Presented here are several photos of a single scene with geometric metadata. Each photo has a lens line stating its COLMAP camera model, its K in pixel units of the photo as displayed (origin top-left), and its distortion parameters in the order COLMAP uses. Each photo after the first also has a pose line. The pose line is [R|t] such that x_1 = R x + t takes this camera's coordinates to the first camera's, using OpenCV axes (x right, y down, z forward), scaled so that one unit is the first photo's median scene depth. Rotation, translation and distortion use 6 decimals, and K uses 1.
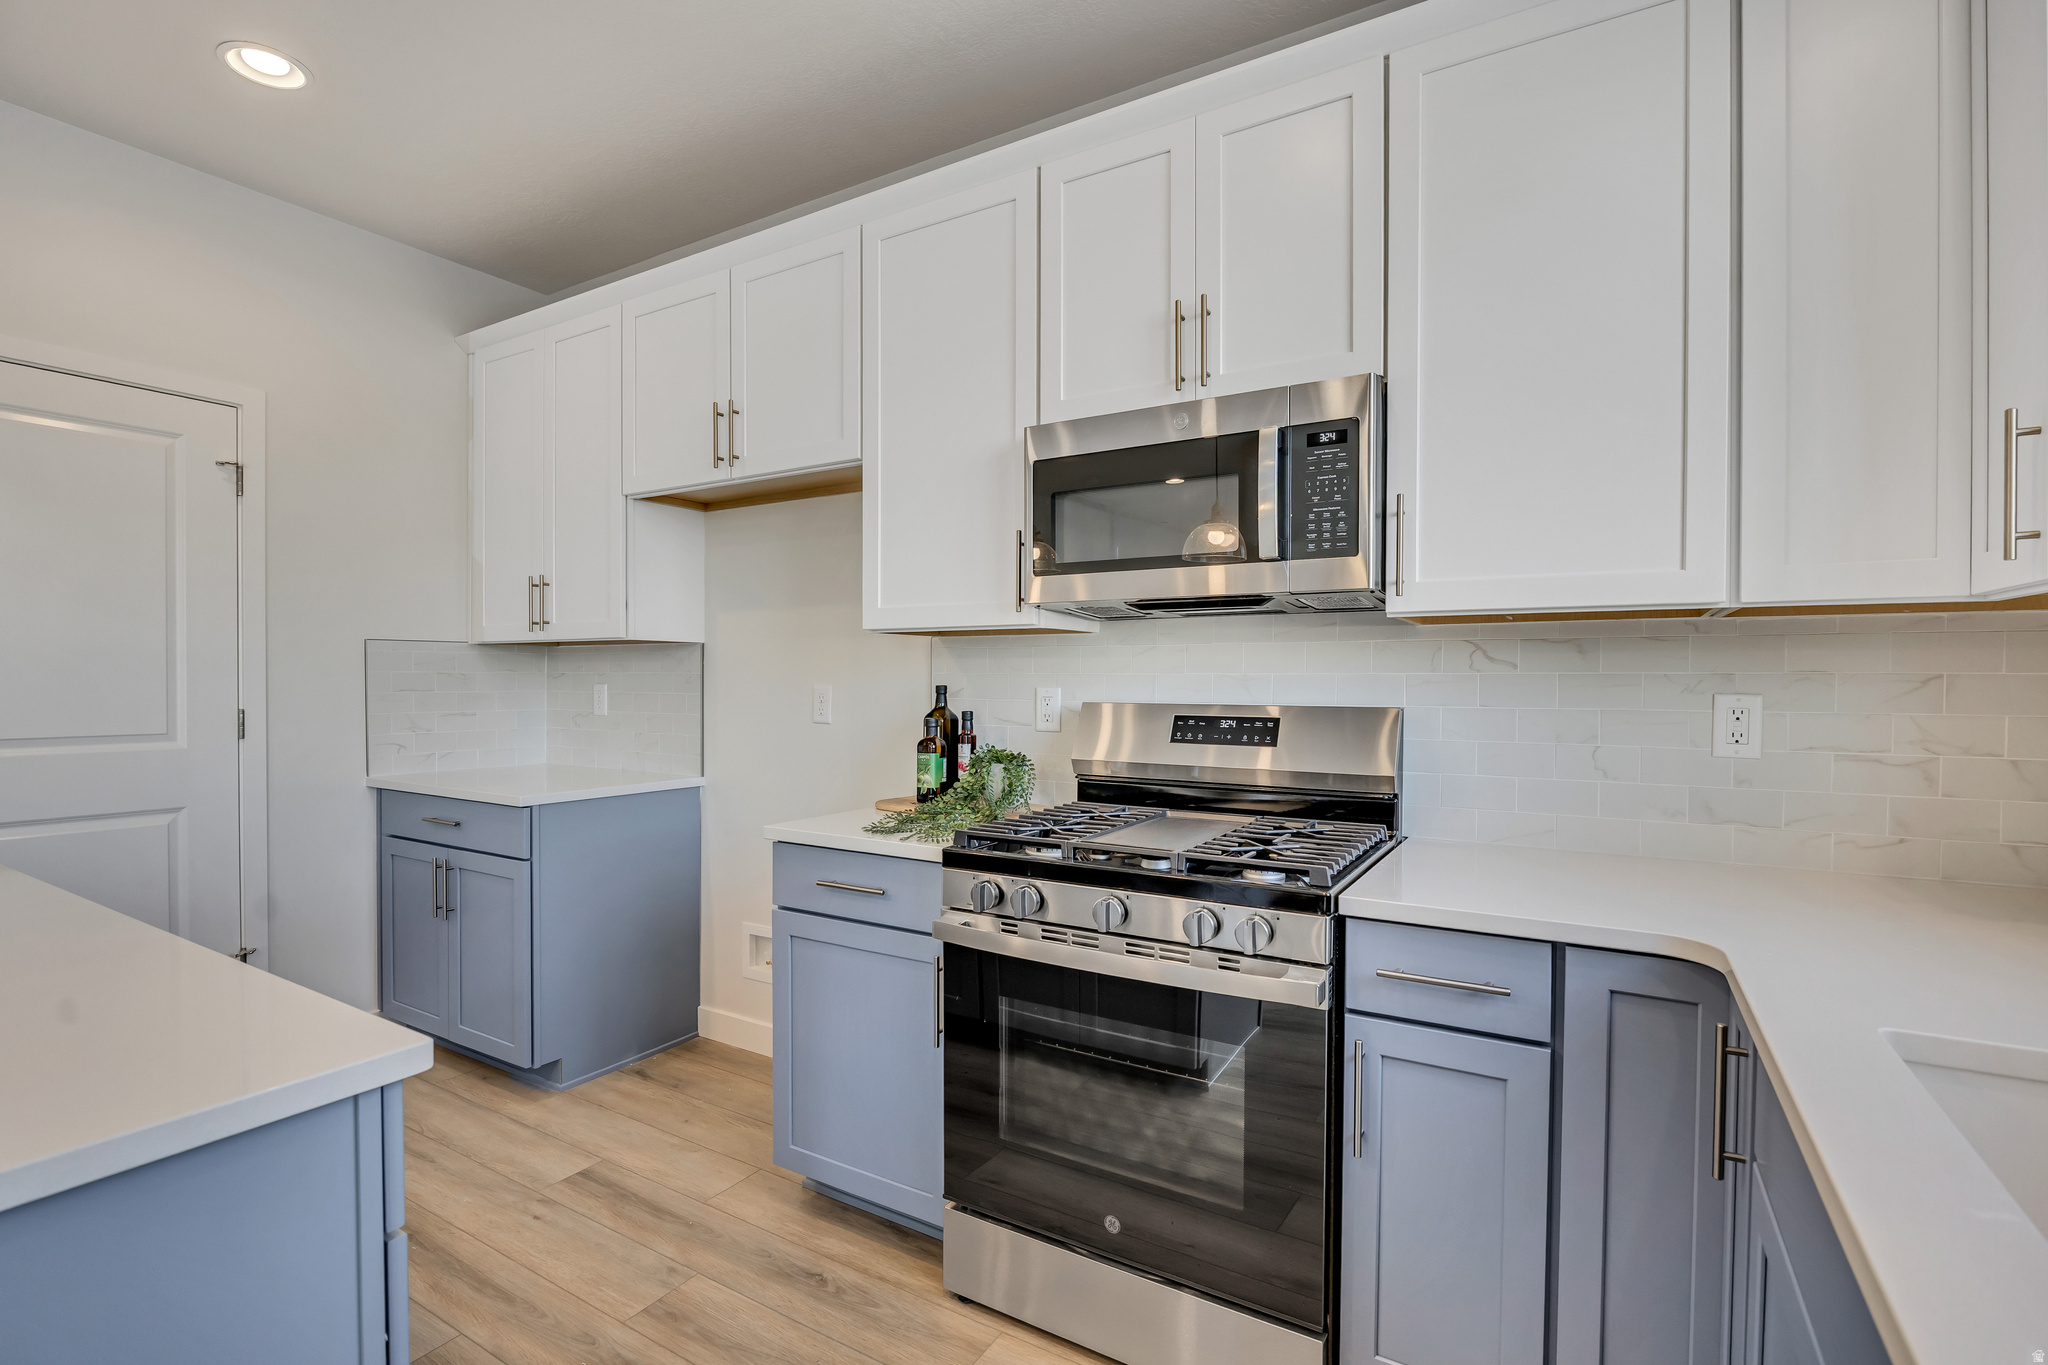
lens RADIAL K [[930.5, 0, 1024.2], [0, 930.5, 705.2], [0, 0, 1]] dist [-0.009039, 0.000207]
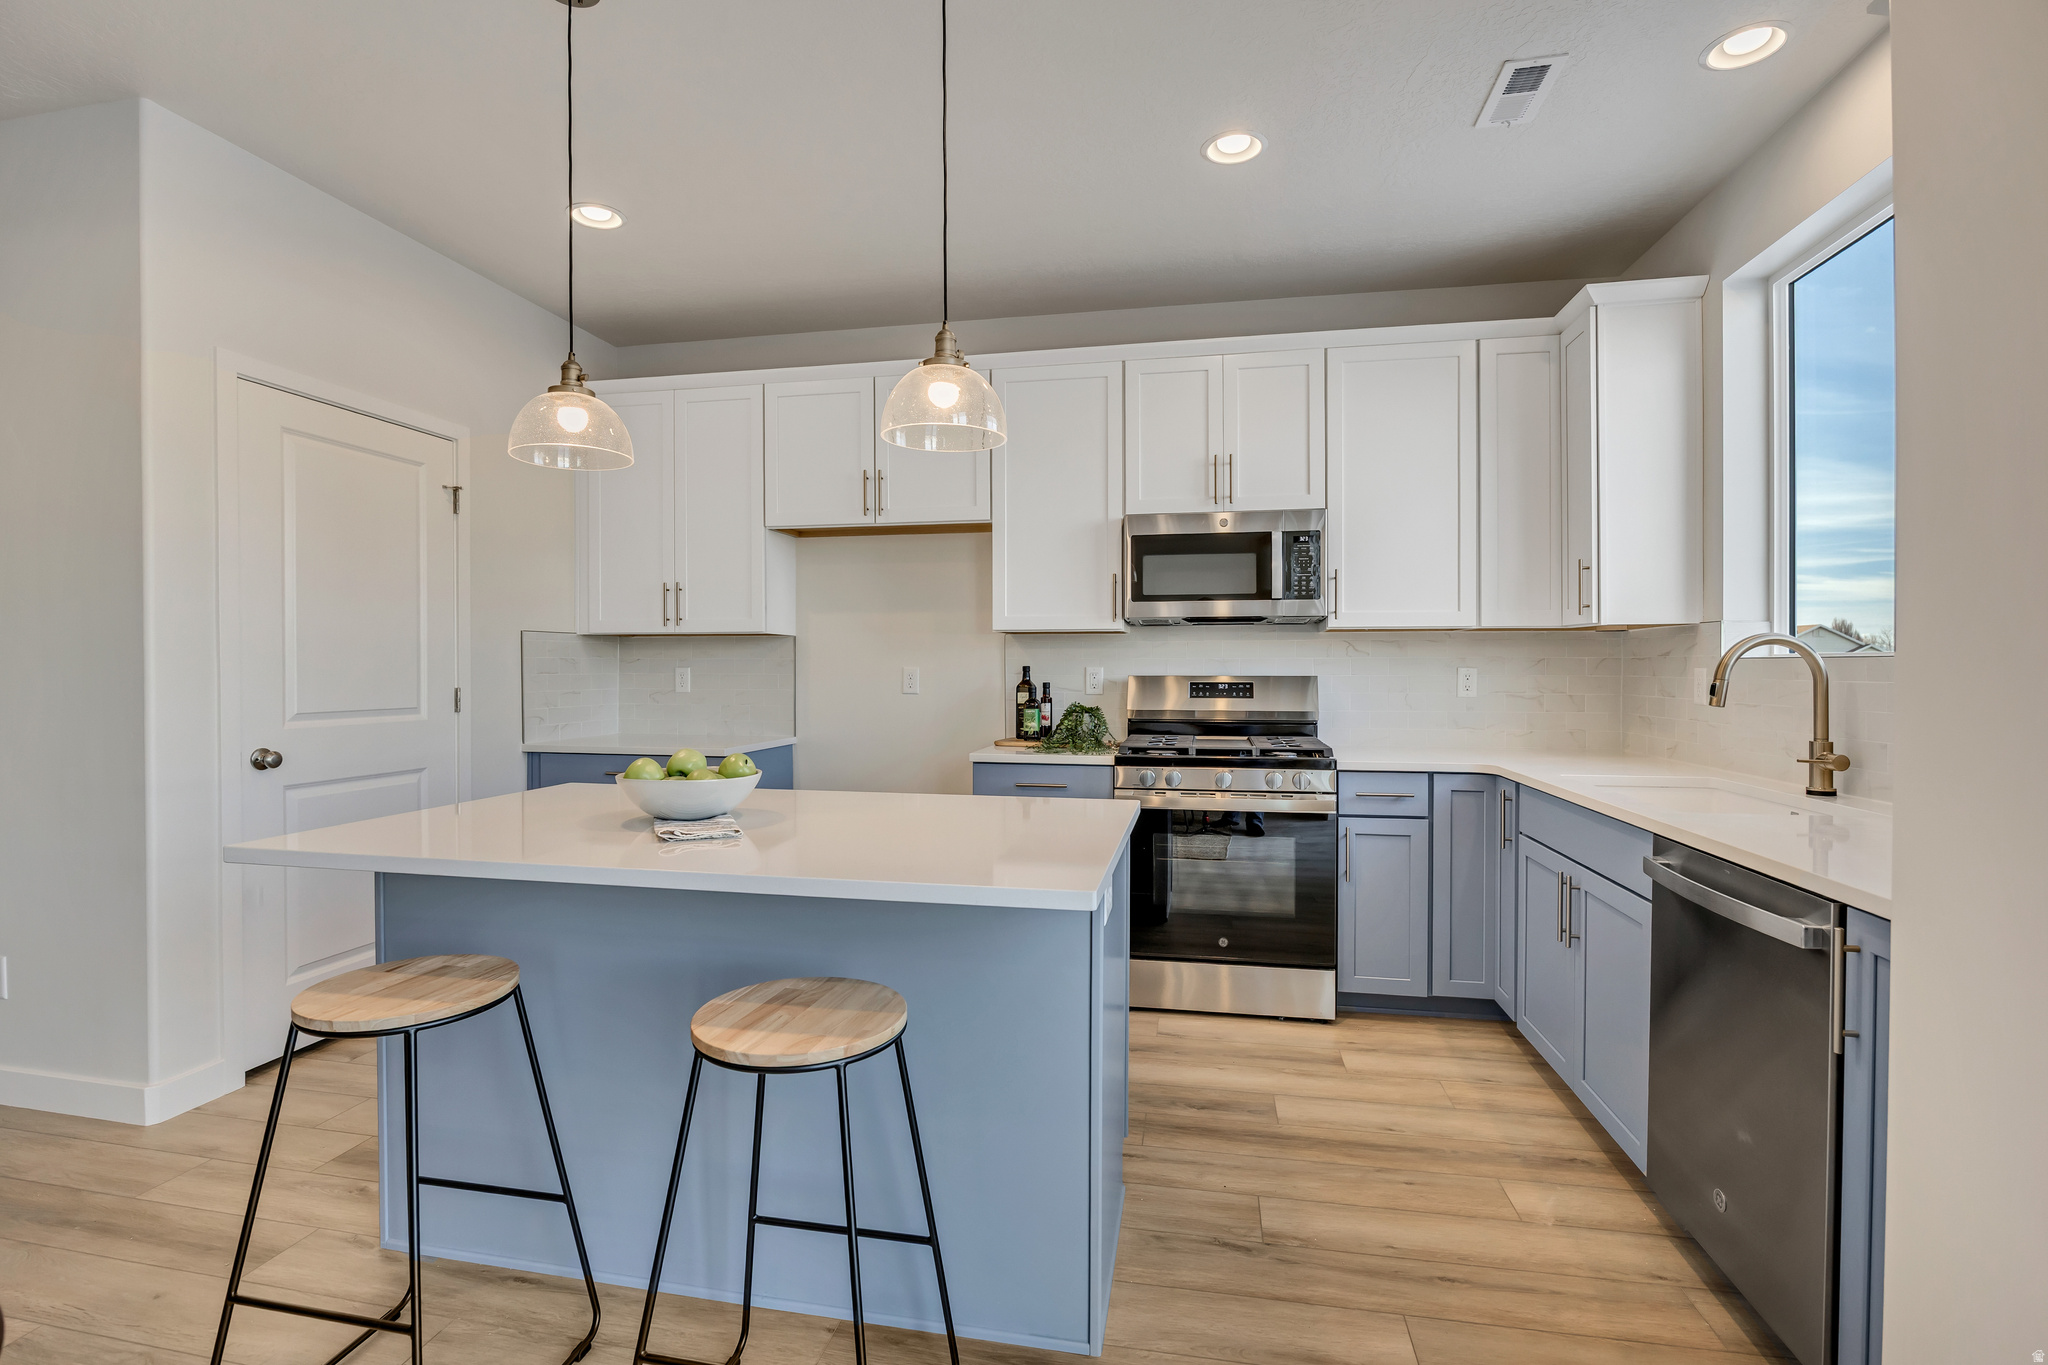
lens RADIAL K [[919.1, 0, 1024.0], [0, 919.1, 682.5], [0, 0, 1]] dist [0.000659, 0.000233]
pose [[0.940796, -0.008536, 0.338866, -0.742562], [0.012565, 0.999874, -0.009700, 0.025142], [-0.338740, 0.013384, 0.940785, -0.527885]]
